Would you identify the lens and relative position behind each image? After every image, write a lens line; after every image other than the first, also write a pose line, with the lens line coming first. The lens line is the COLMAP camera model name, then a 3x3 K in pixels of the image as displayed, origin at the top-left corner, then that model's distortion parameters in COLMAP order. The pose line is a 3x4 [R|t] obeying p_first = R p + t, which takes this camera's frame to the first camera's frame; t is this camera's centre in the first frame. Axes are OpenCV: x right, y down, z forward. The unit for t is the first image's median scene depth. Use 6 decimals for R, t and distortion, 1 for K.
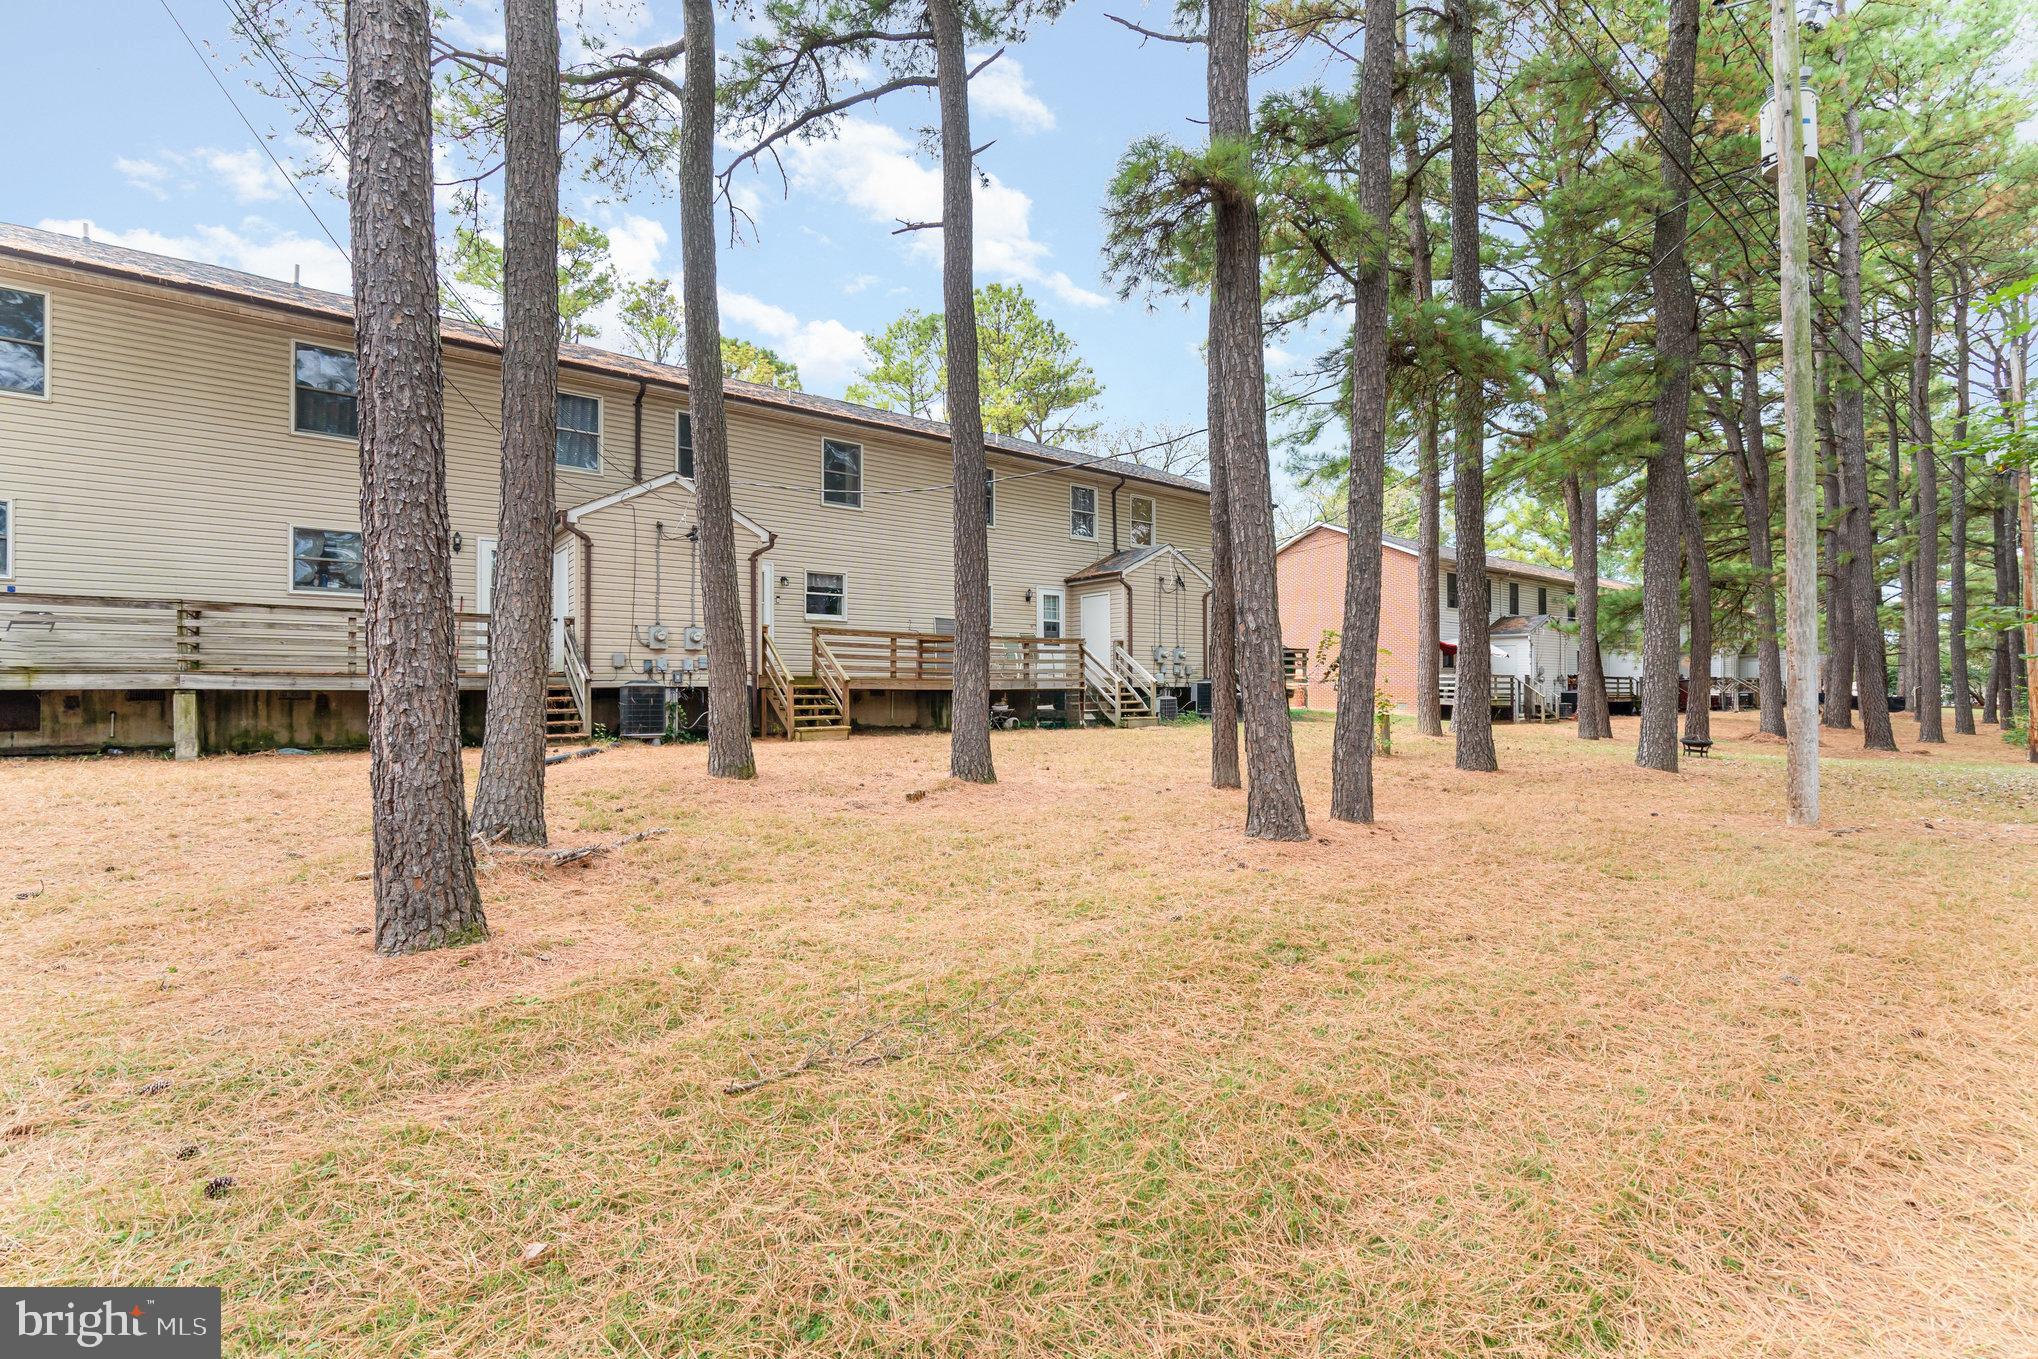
lens RADIAL K [[916.2, 0, 1018.1], [0, 916.2, 685.9], [0, 0, 1]] dist [-0.003905, -0.000383]
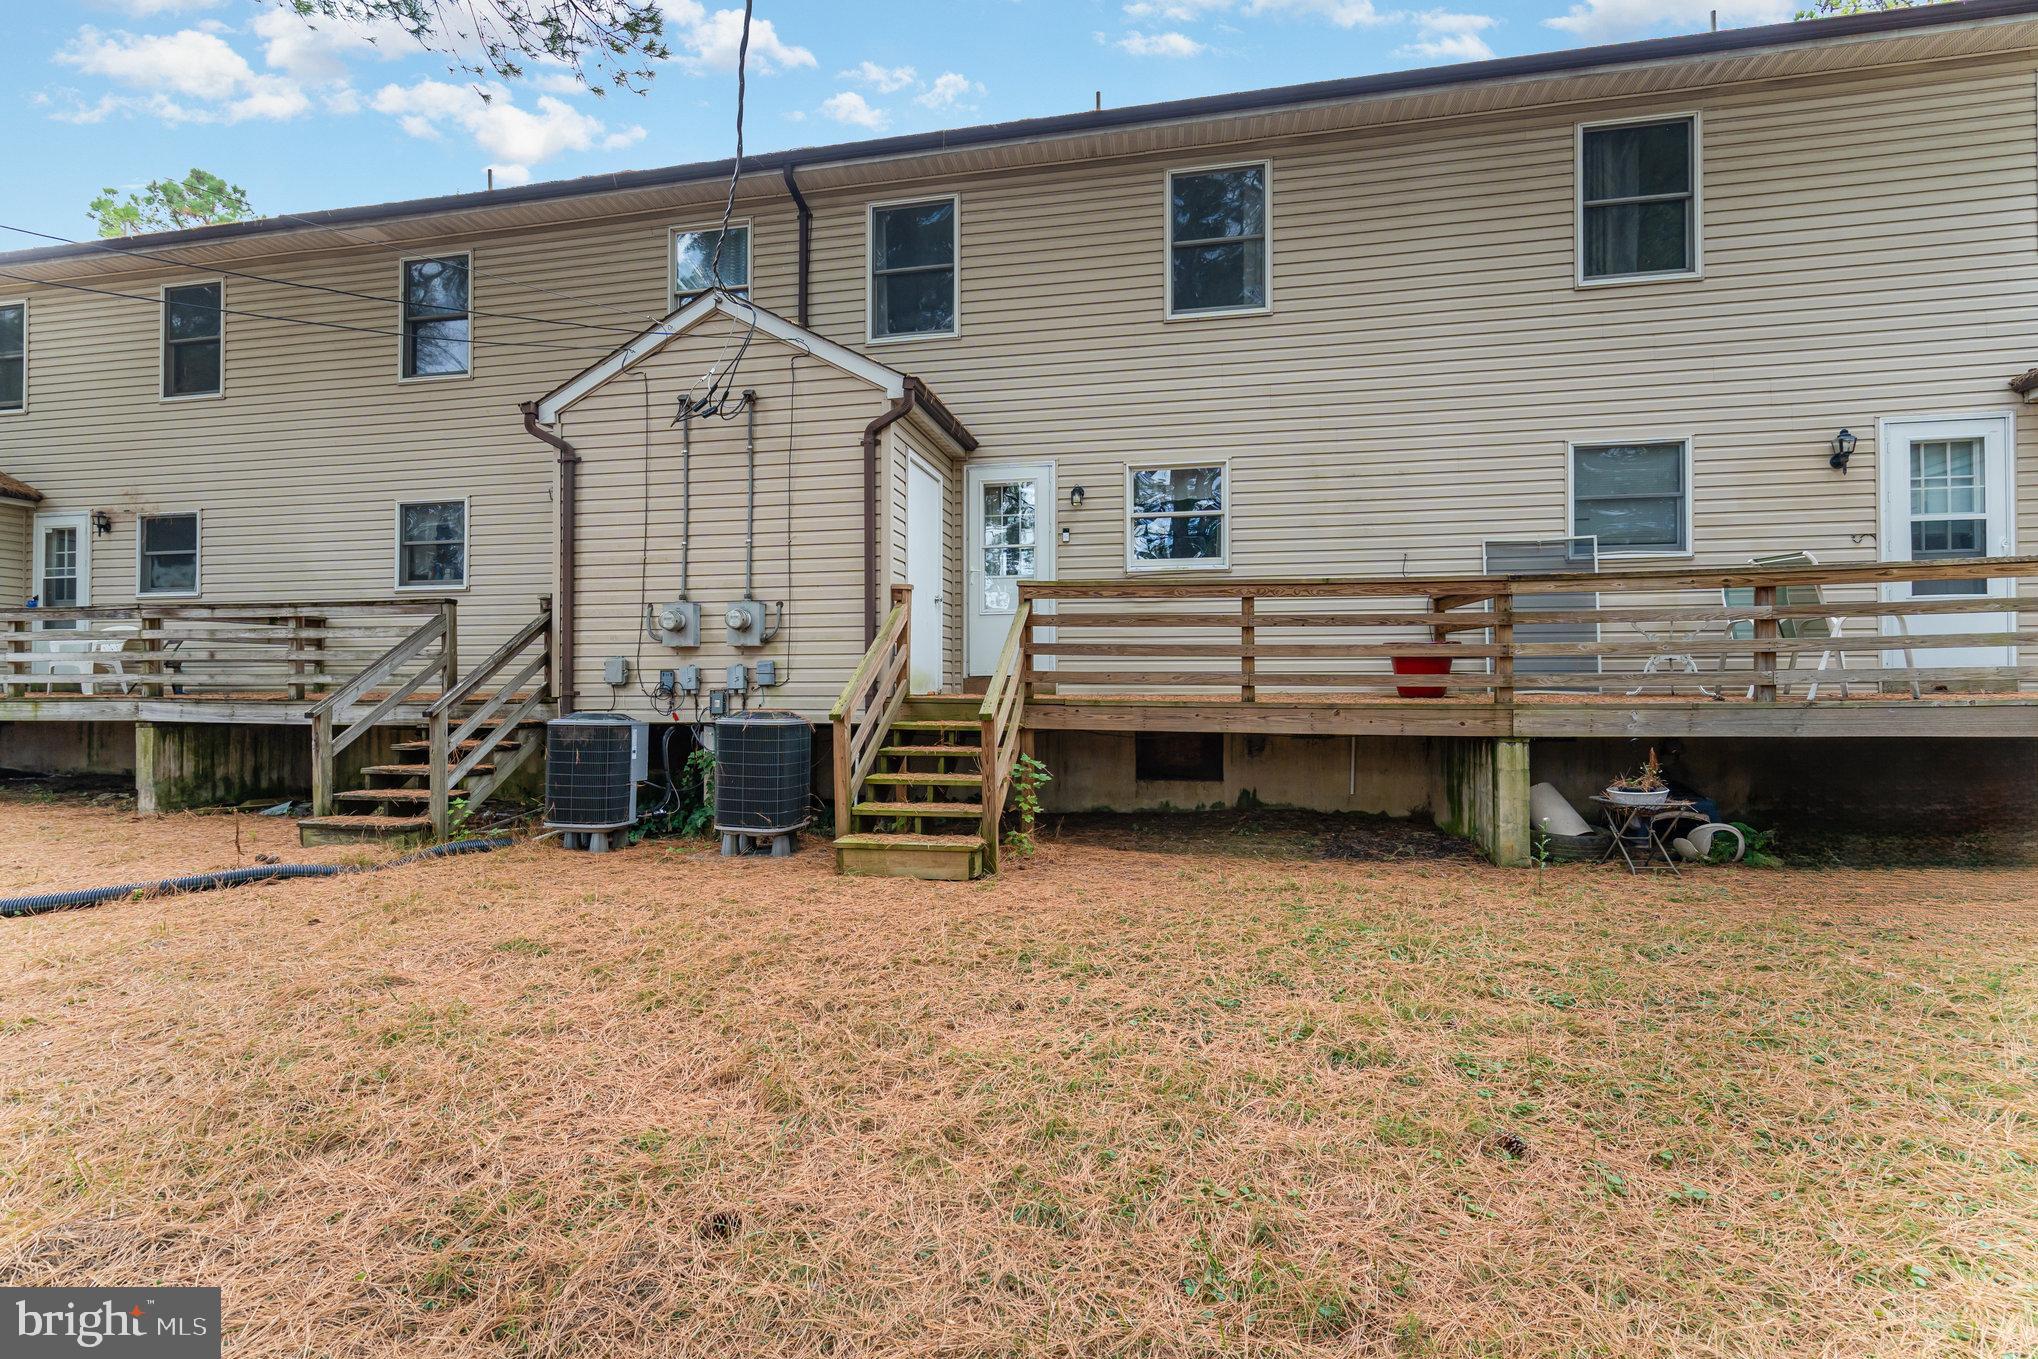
lens RADIAL K [[916.2, 0, 1020.2], [0, 916.2, 670.5], [0, 0, 1]] dist [-0.003905, -0.000383]
pose [[0.642859, -0.015186, -0.765834, 0.125148], [0.002462, 0.999839, -0.017760, -0.020790], [0.765980, 0.009532, 0.642793, 0.934246]]
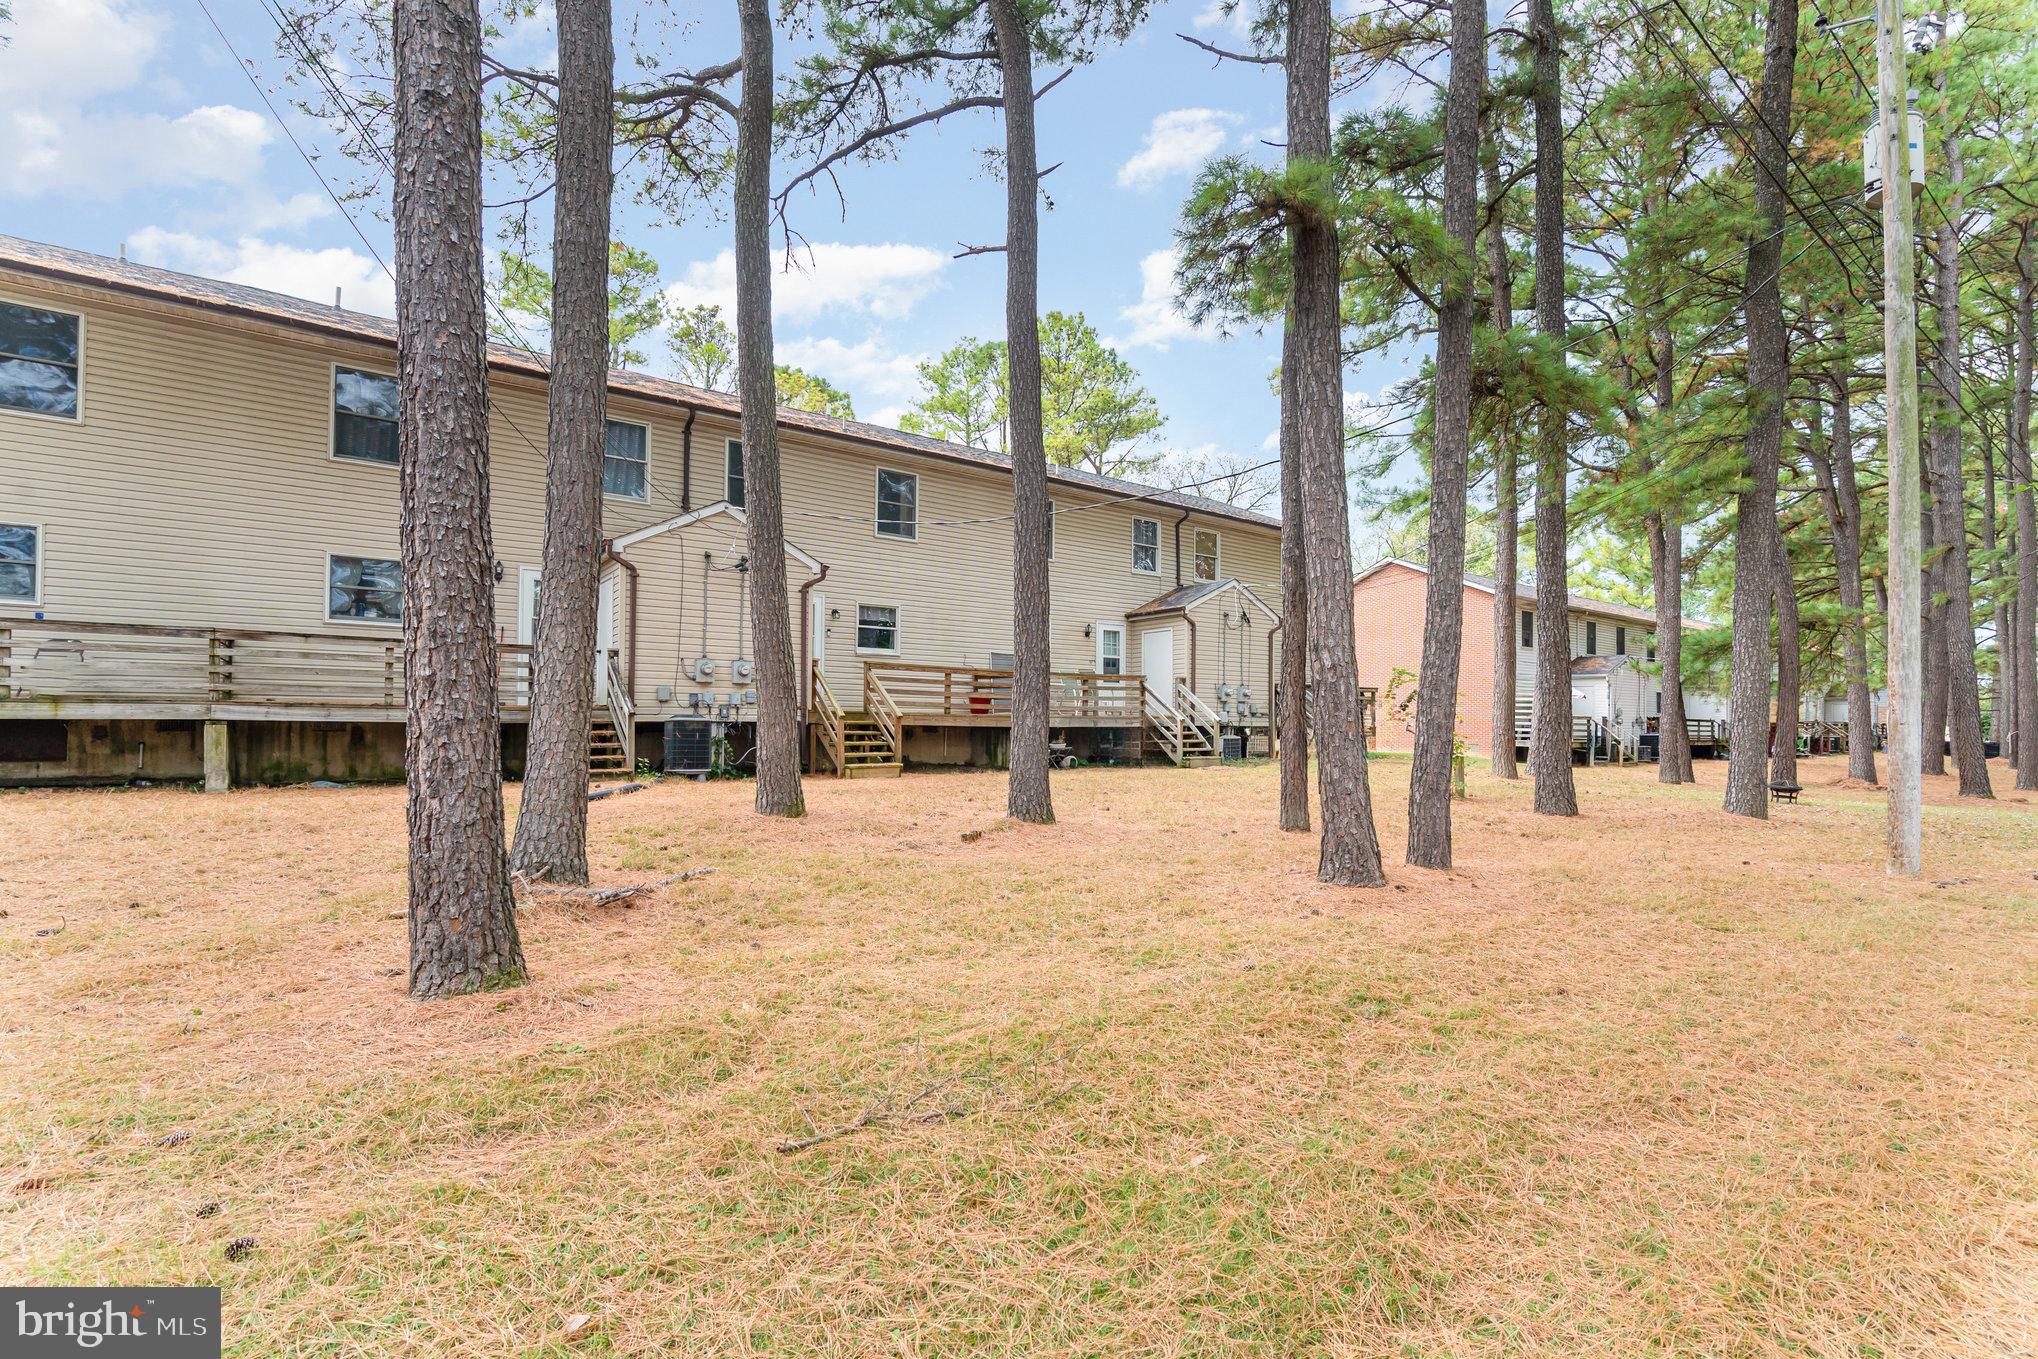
lens RADIAL K [[916.2, 0, 1062.2], [0, 916.2, 713.1], [0, 0, 1]] dist [-0.003905, -0.000383]
pose [[0.999948, 0.008137, 0.006138, -0.027838], [-0.008075, 0.999917, -0.010042, -0.001413], [-0.006219, 0.009992, 0.999931, 0.035573]]
